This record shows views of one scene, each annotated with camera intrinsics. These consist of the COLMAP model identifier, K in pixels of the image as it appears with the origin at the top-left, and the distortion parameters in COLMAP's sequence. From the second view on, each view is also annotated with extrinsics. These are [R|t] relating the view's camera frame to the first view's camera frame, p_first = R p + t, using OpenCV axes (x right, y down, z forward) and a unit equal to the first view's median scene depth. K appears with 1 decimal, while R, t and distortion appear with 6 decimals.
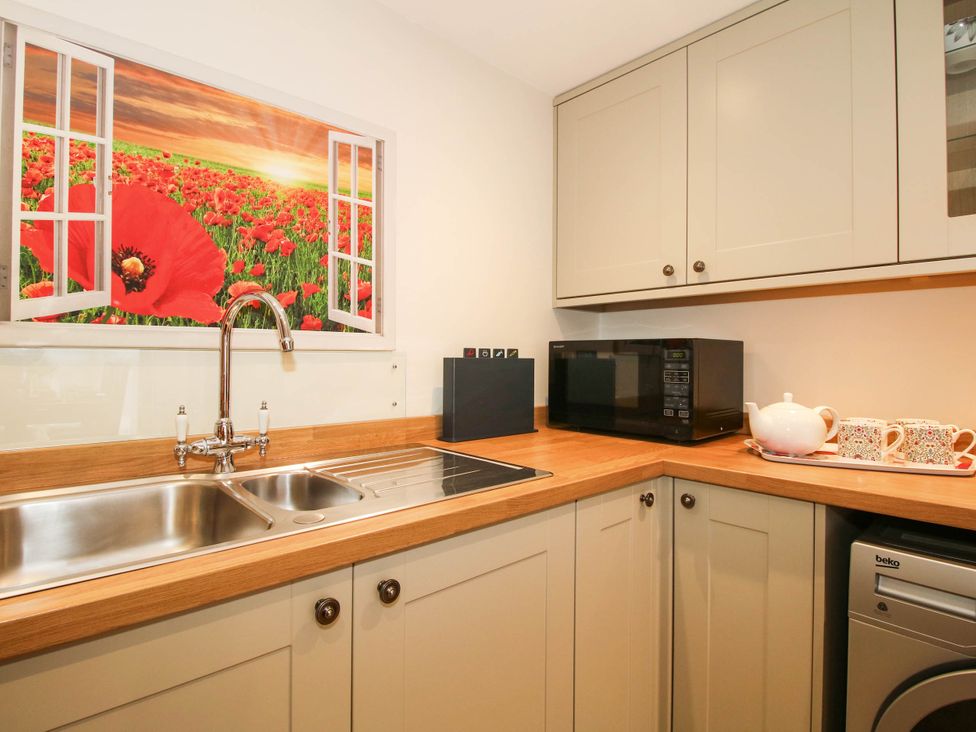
lens RADIAL K [[508.4, 0, 485.1], [0, 508.4, 355.2], [0, 0, 1]] dist [-0.008590, -0.009266]
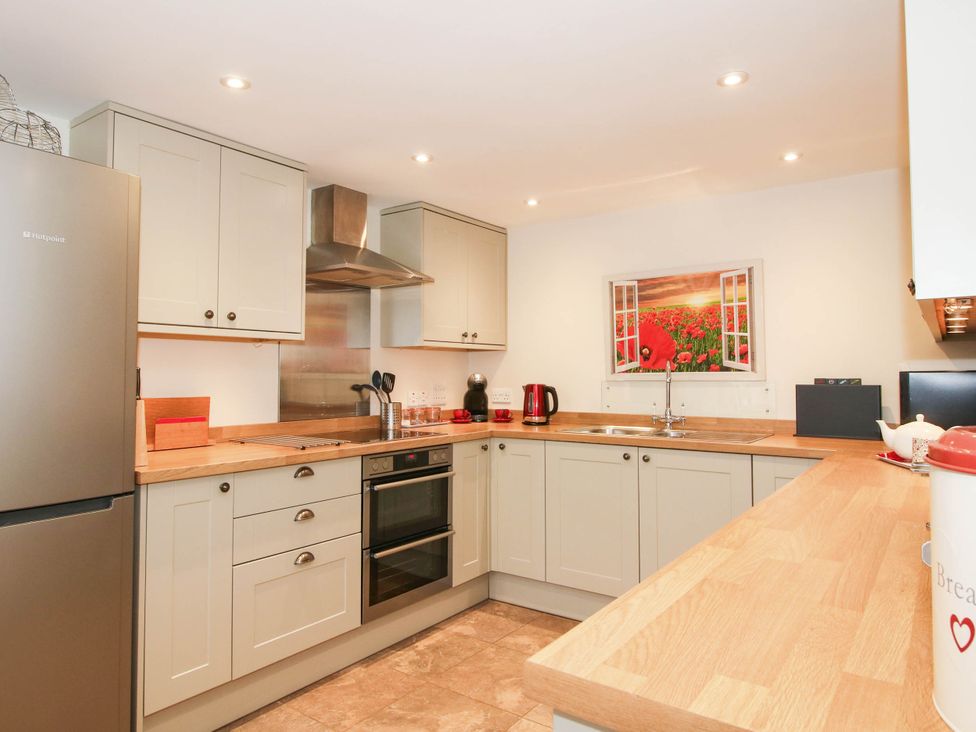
lens RADIAL K [[640.1, 0, 480.9], [0, 640.1, 357.0], [0, 0, 1]] dist [0.007942, -0.018118]
pose [[0.204468, -0.034439, -0.978267, 2.240427], [0.009817, 0.999403, -0.033131, -0.033175], [0.978824, -0.002829, 0.204684, -0.535339]]
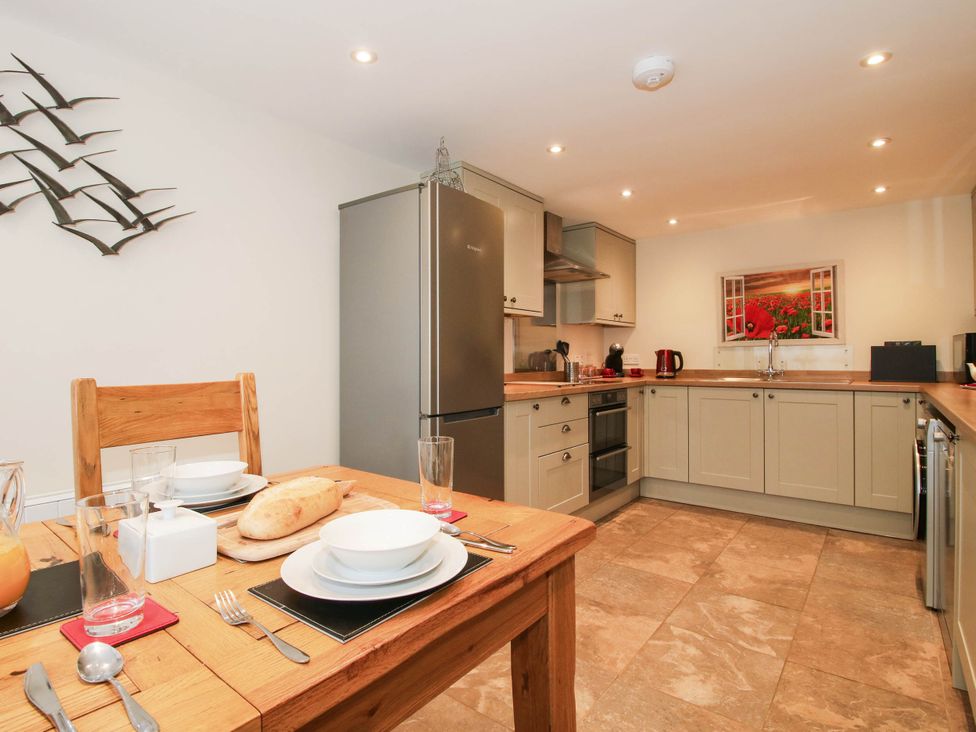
lens RADIAL K [[508.4, 0, 476.0], [0, 508.4, 358.0], [0, 0, 1]] dist [-0.008590, -0.009266]
pose [[0.160036, -0.007979, -0.987079, 2.519413], [0.013495, 0.999892, -0.005894, 0.062888], [0.987019, -0.012377, 0.160127, -1.544848]]
